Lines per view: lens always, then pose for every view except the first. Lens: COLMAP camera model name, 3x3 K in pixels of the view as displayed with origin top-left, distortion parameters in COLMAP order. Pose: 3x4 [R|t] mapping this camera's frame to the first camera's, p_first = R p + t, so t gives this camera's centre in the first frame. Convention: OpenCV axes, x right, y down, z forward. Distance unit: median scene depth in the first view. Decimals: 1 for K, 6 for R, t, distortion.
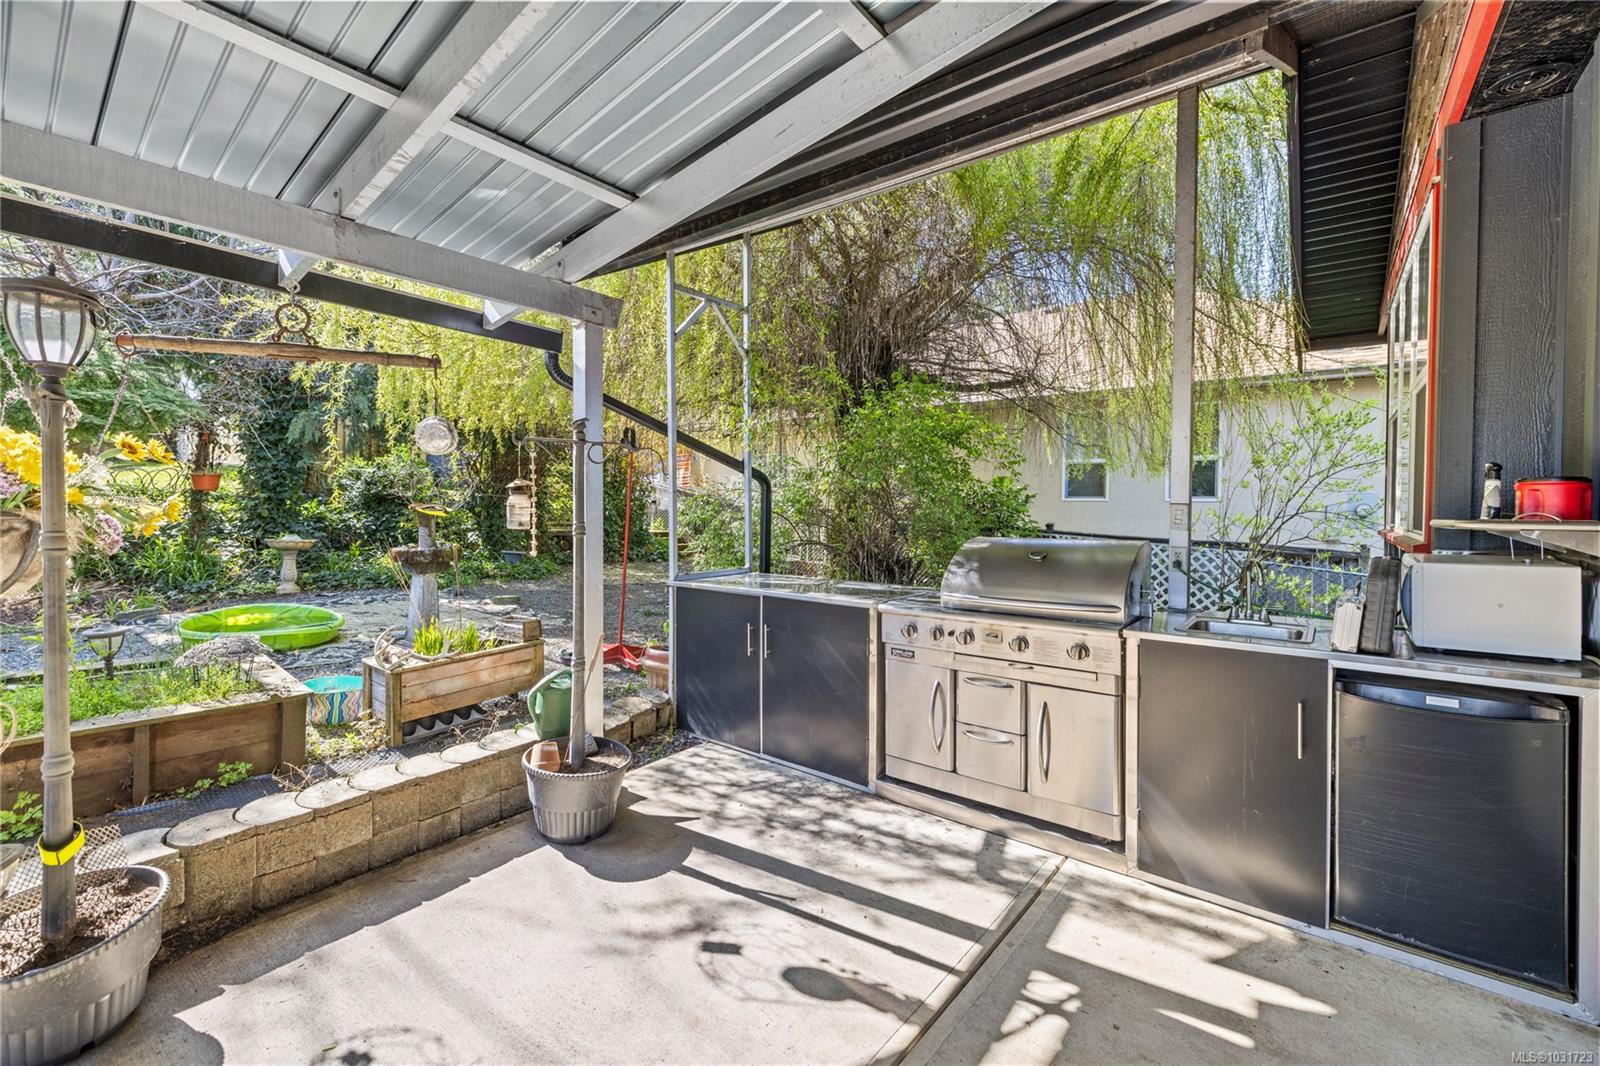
lens RADIAL K [[679.3, 0, 802.5], [0, 679.3, 522.9], [0, 0, 1]] dist [-0.000391, 0.000032]
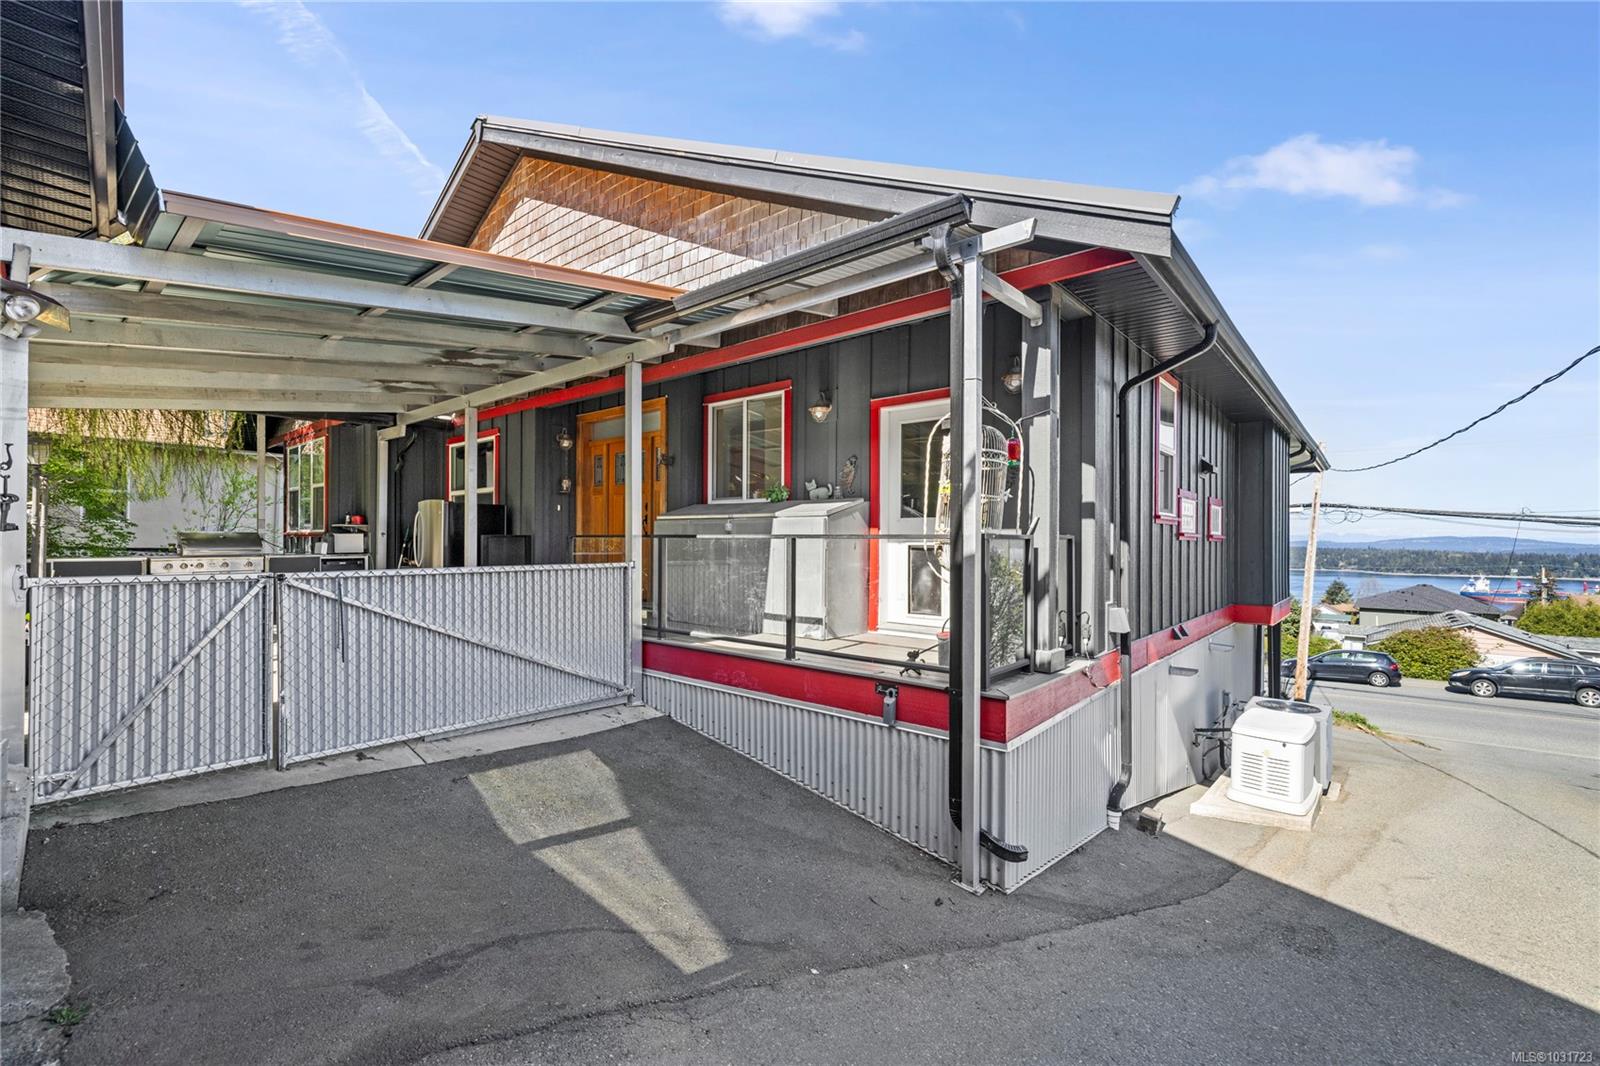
lens RADIAL K [[685.1, 0, 795.3], [0, 685.1, 539.0], [0, 0, 1]] dist [0.000375, -0.001214]
pose [[0.026726, -0.005679, 0.999627, -2.719649], [0.019143, 0.999803, 0.005168, 0.099046], [-0.999460, 0.018998, 0.026829, -1.647292]]
